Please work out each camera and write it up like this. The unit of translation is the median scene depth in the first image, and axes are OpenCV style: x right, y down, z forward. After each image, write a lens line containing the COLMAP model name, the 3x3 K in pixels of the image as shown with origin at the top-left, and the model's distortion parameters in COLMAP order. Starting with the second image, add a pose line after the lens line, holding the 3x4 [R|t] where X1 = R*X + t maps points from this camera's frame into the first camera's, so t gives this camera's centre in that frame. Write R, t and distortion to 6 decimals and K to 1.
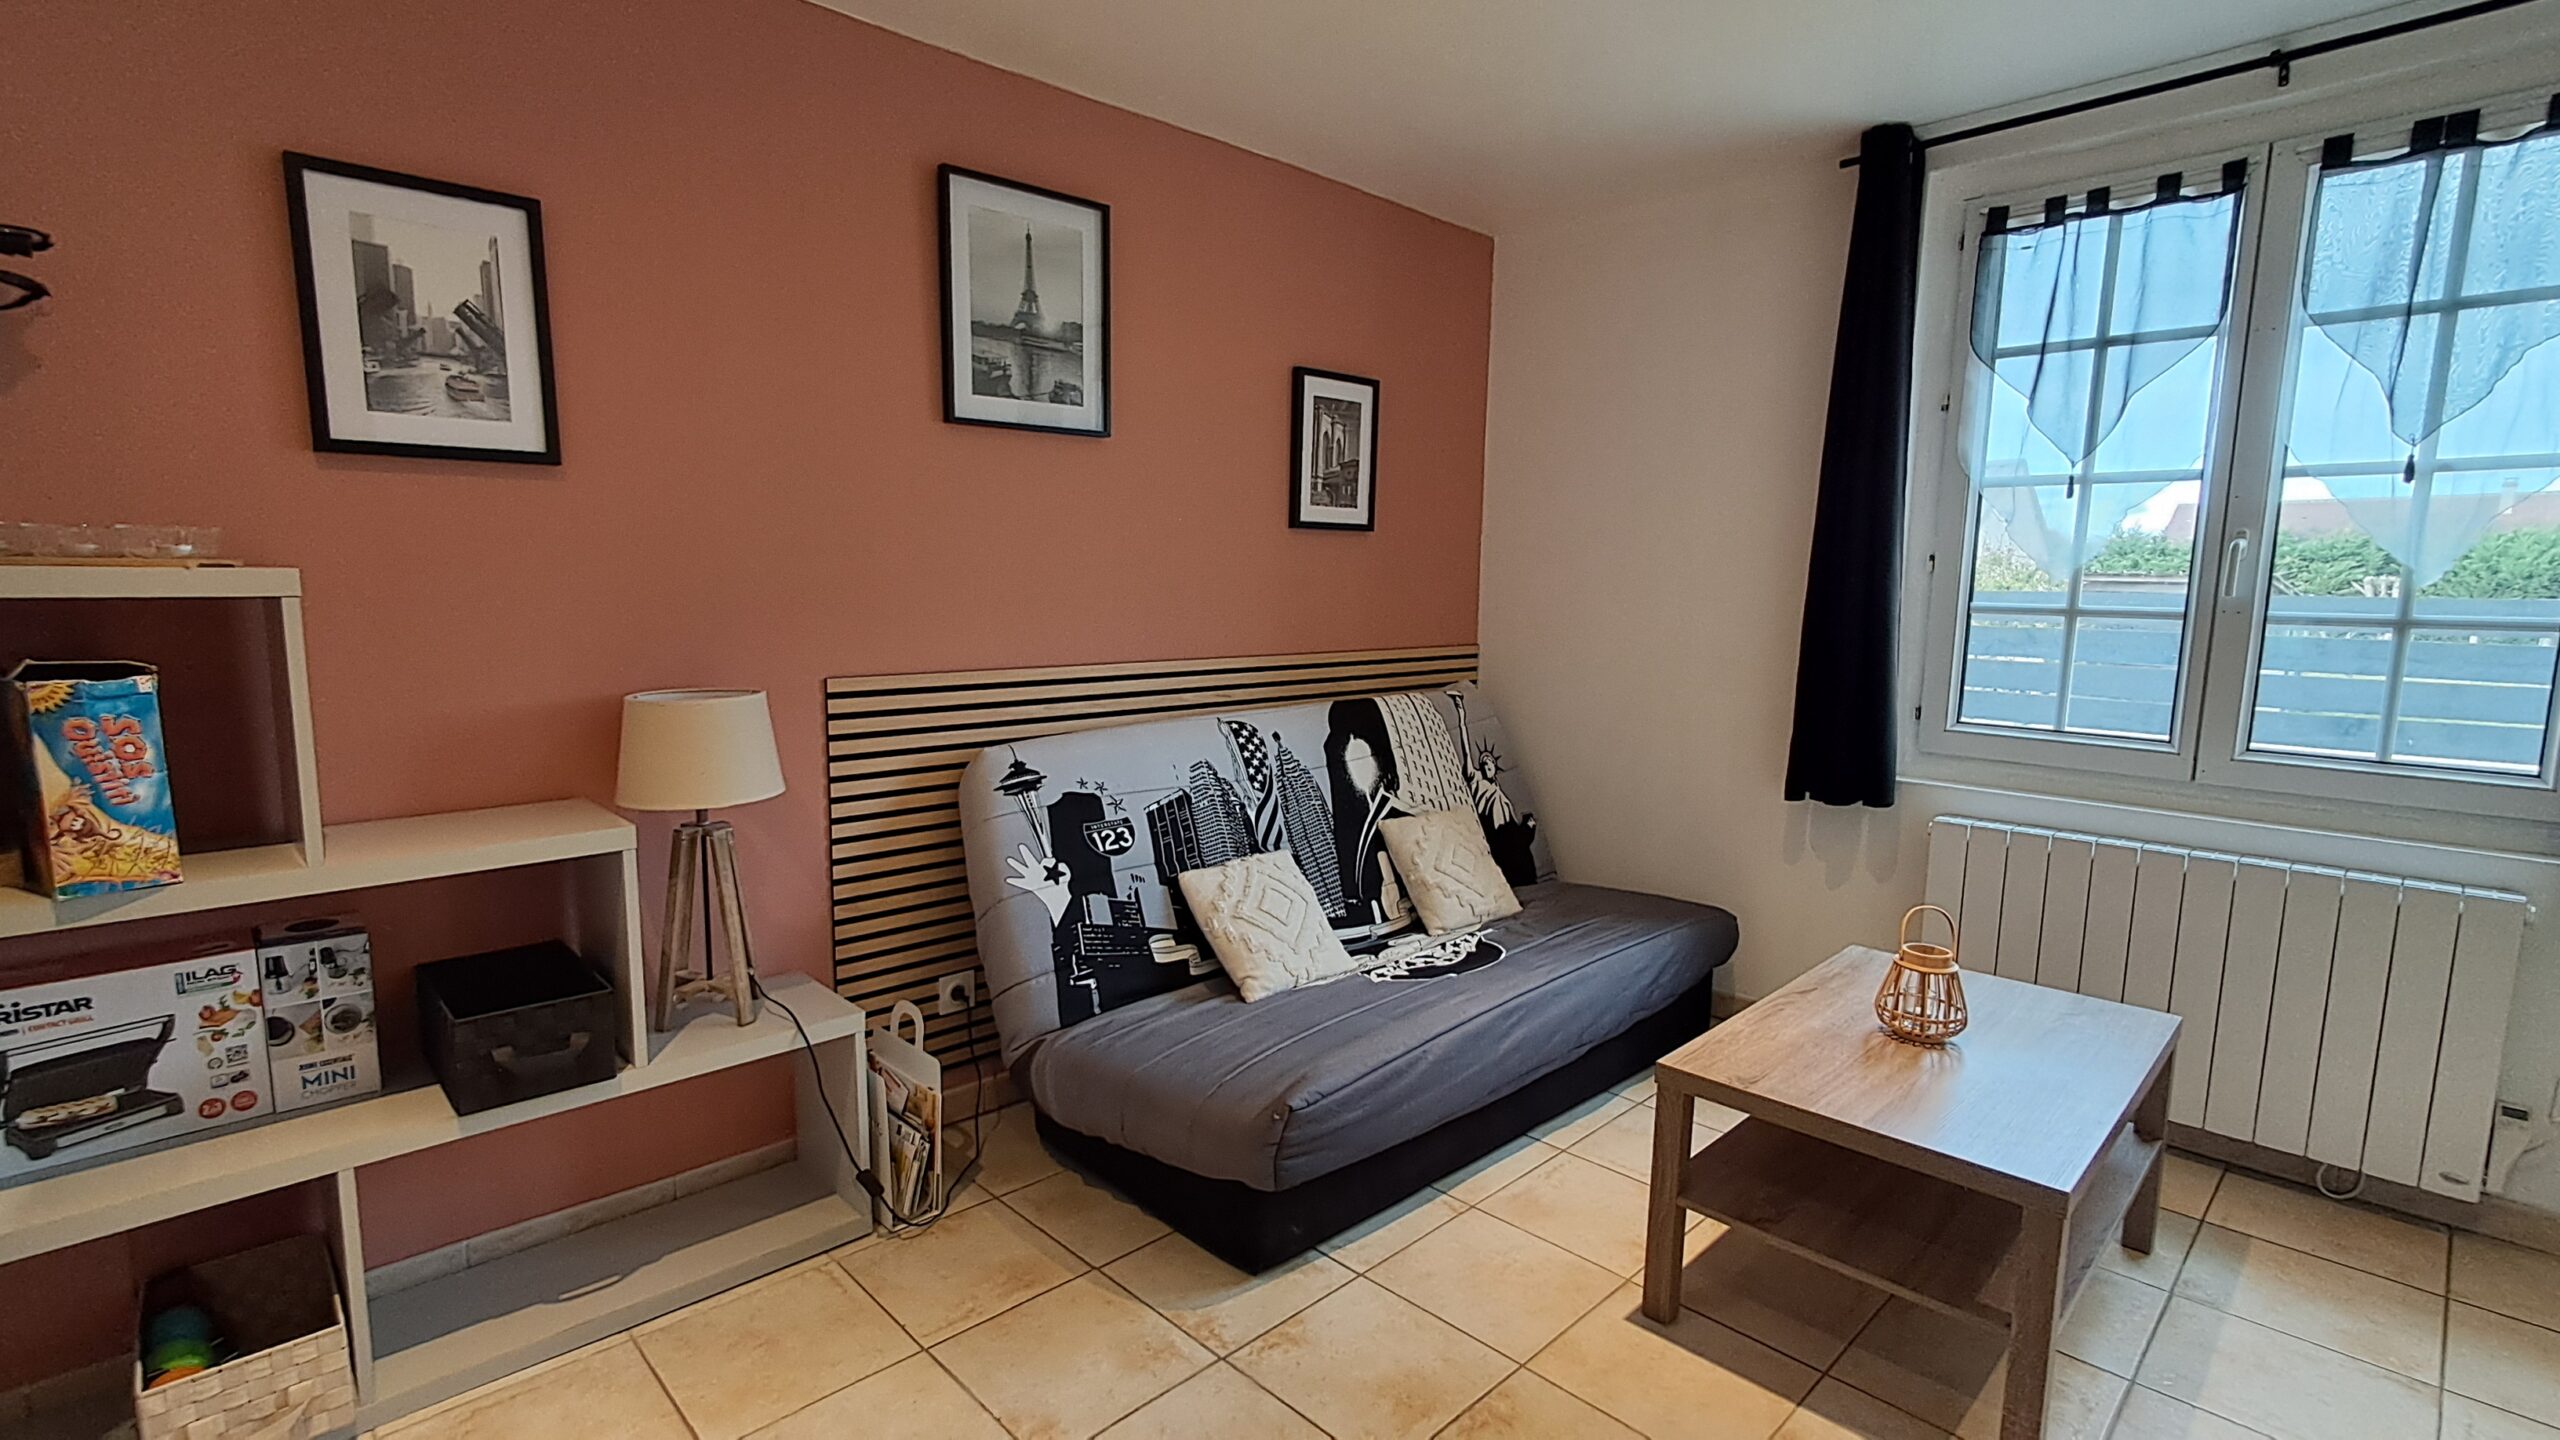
lens RADIAL K [[1166.1, 0, 1278.4], [0, 1166.1, 730.1], [0, 0, 1]] dist [-0.004045, 0.006276]
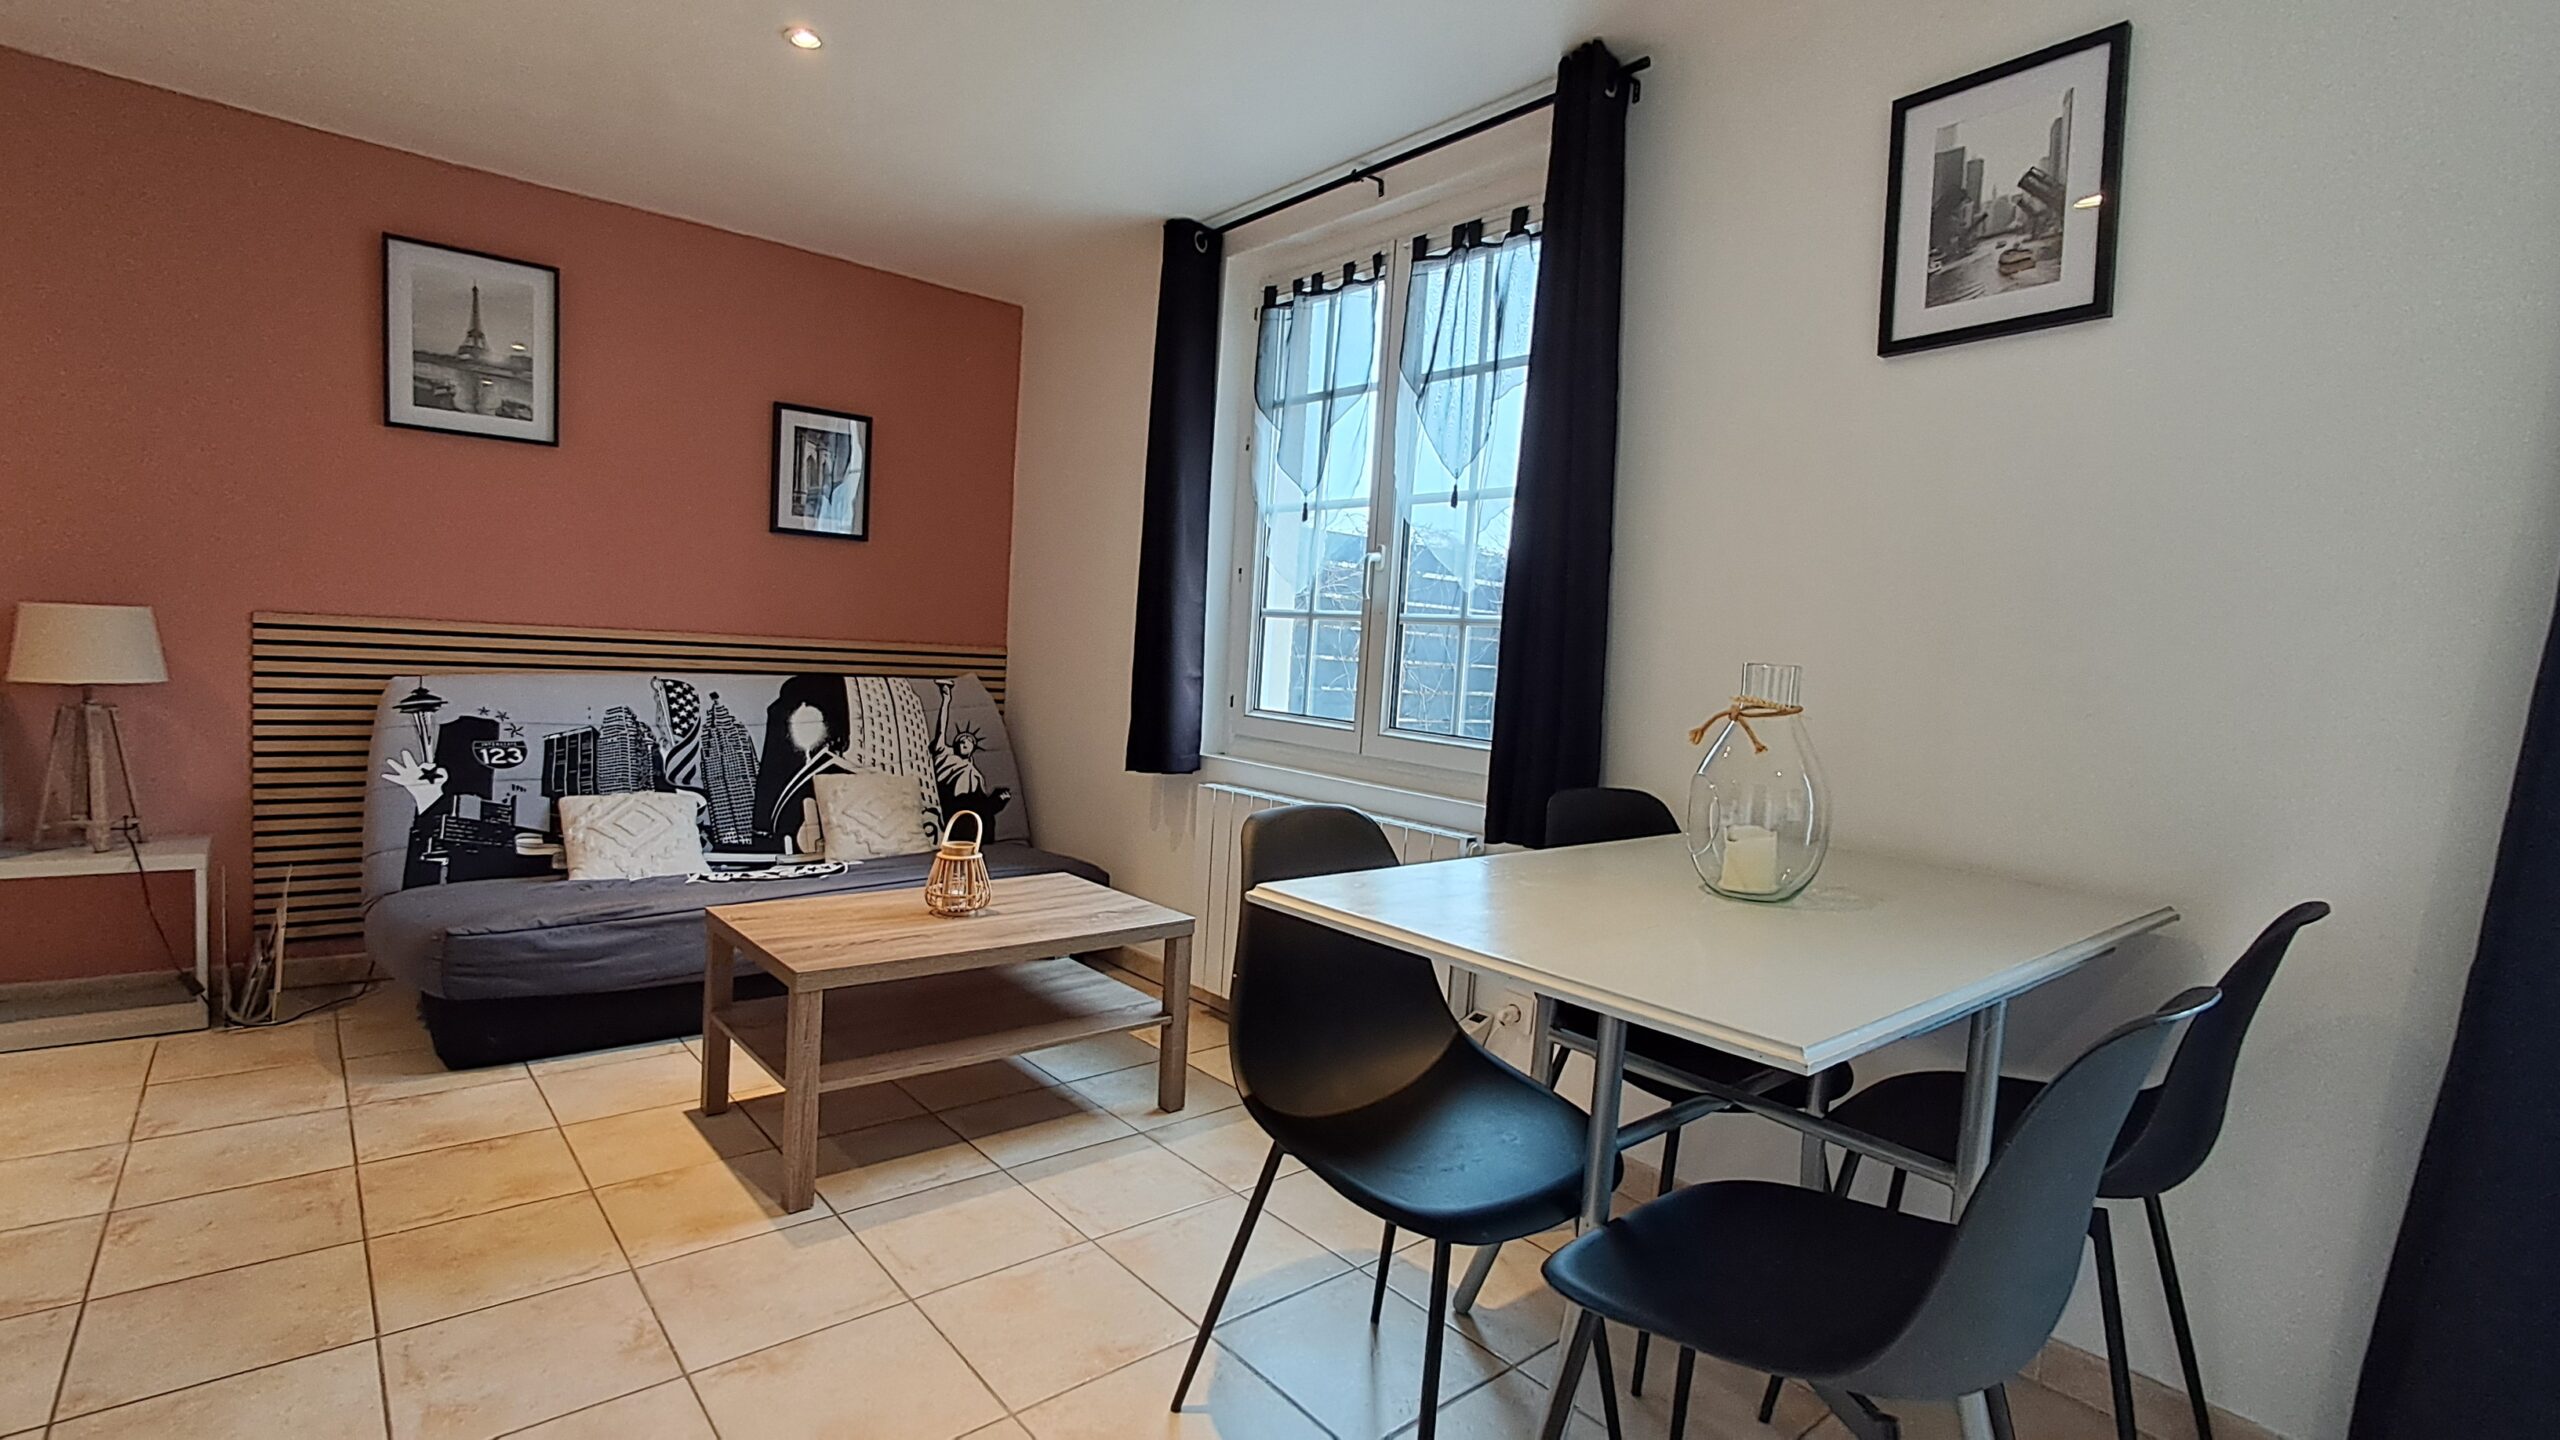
lens RADIAL K [[1166.1, 0, 1276.0], [0, 1166.1, 734.4], [0, 0, 1]] dist [-0.004045, 0.006276]
pose [[0.996474, 0.050037, -0.067353, 0.755299], [-0.053866, 0.996961, -0.056286, 0.093185], [0.064332, 0.059715, 0.996140, -0.200668]]
